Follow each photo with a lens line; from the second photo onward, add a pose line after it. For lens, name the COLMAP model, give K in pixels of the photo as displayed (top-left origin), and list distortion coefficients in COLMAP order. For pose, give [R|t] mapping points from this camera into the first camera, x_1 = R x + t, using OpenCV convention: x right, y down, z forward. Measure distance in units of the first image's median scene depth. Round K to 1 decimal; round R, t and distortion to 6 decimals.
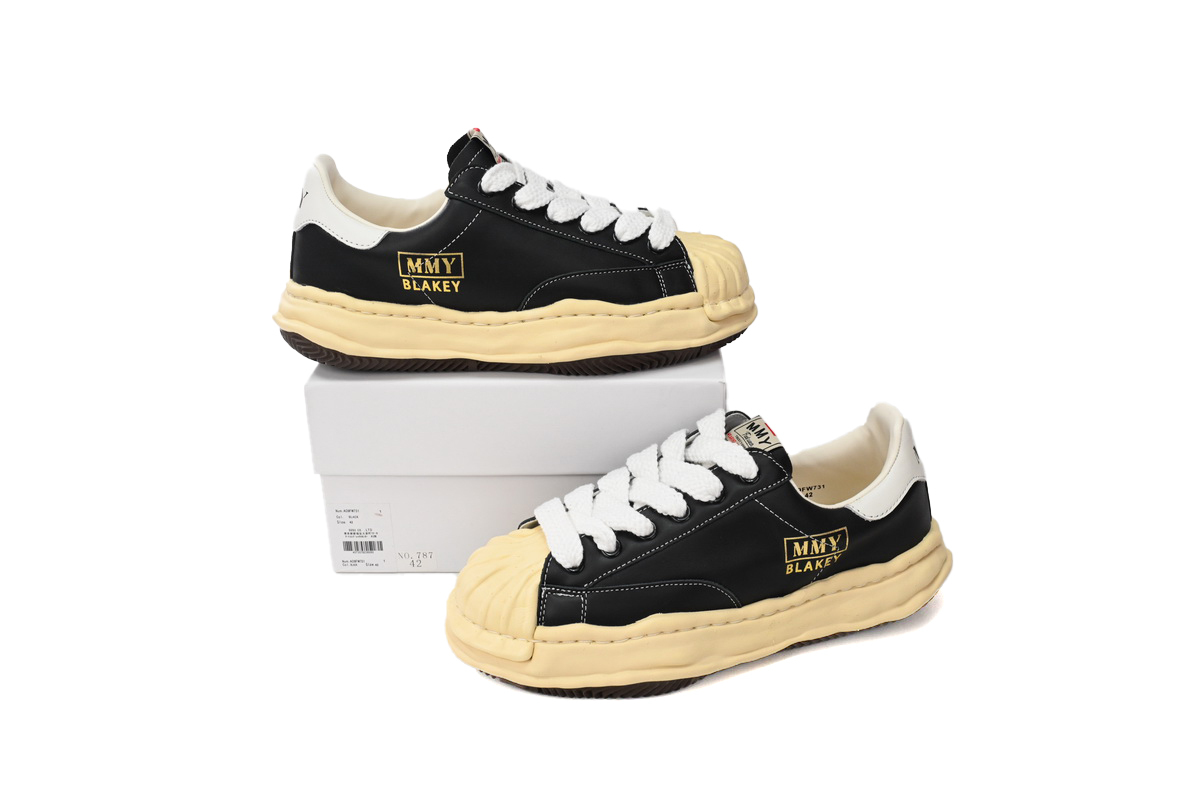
lens RADIAL K [[1167.3, 0, 606.3], [0, 1167.3, 397.7], [0, 0, 1]] dist [-0.006296, 0.000000]
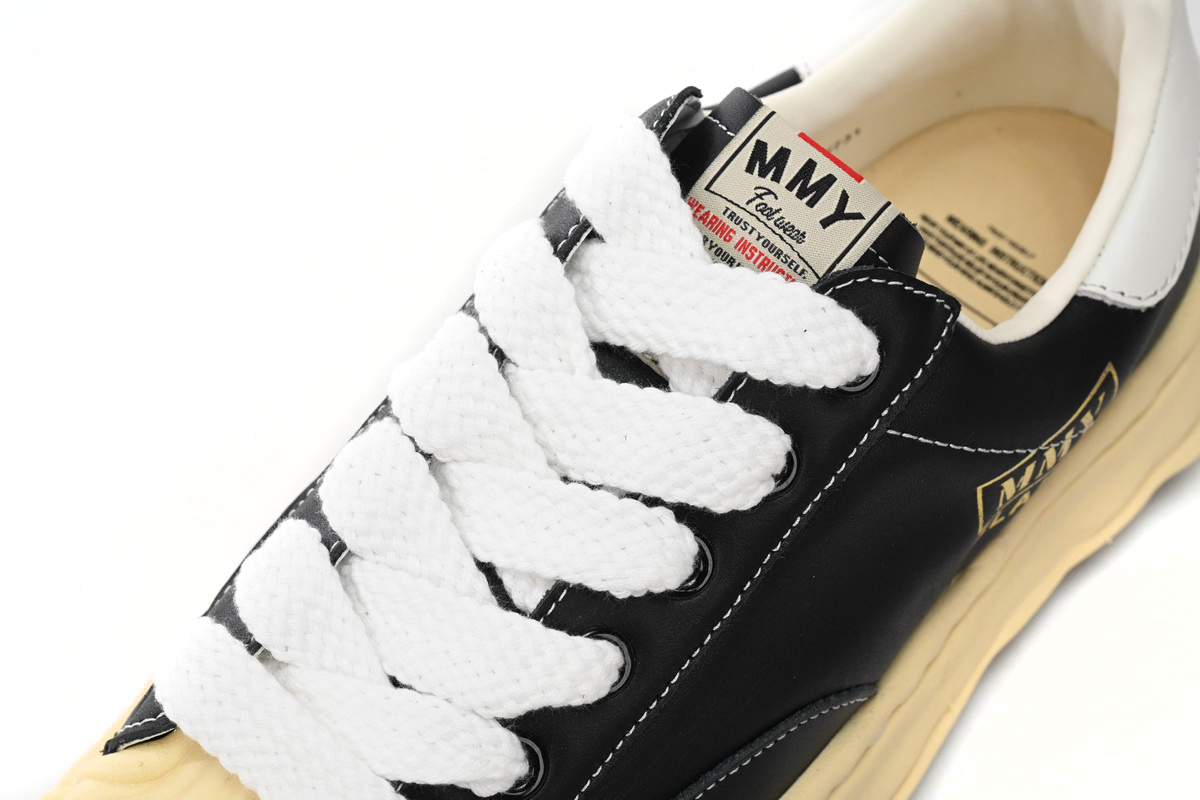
lens RADIAL K [[2215.8, 0, 596.5], [0, 2215.8, 399.7], [0, 0, 1]] dist [-0.007838, 0.000000]
pose [[0.862151, -0.416291, 0.288786, -0.099945], [0.206177, 0.808932, 0.550563, -0.249938], [-0.462803, -0.415128, 0.783251, 0.581230]]
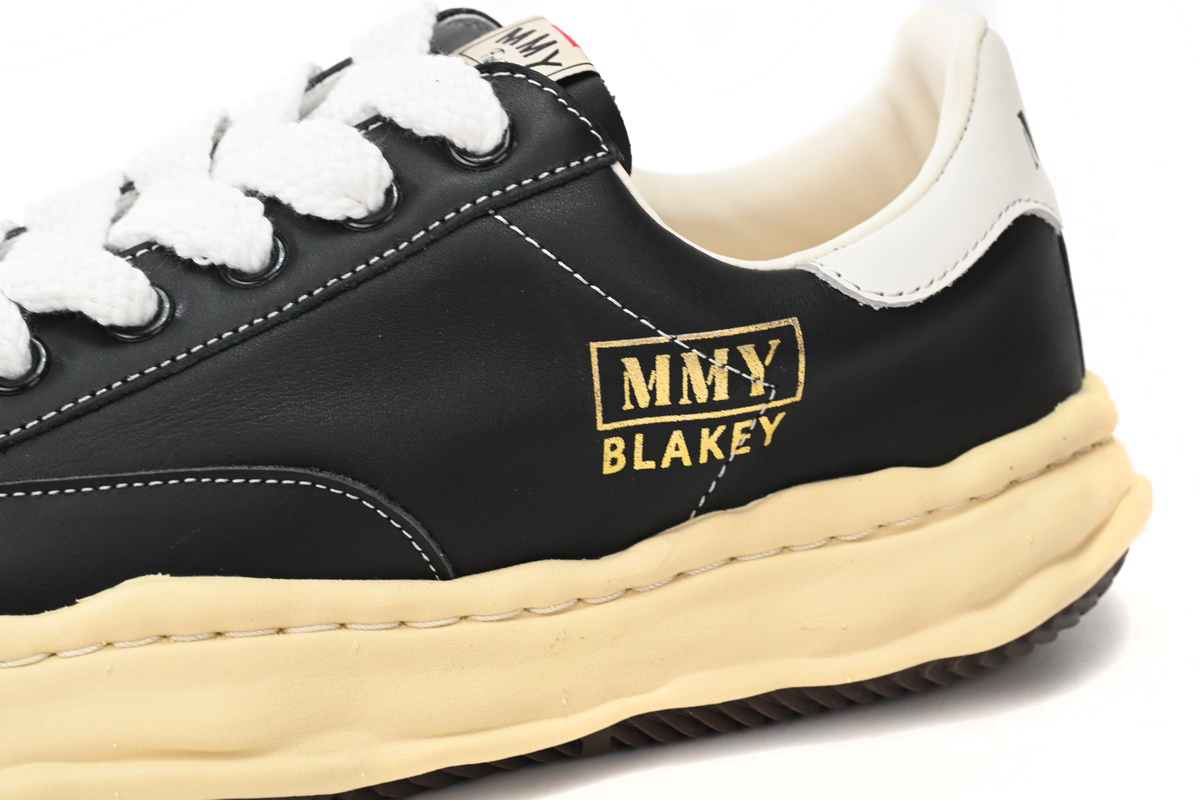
lens RADIAL K [[2215.8, 0, 595.6], [0, 2215.8, 393.2], [0, 0, 1]] dist [-0.007838, 0.000000]
pose [[0.999700, 0.009048, 0.022744, 0.139627], [-0.006509, 0.993986, -0.109313, 0.195141], [-0.023597, 0.109132, 0.993747, 0.422743]]
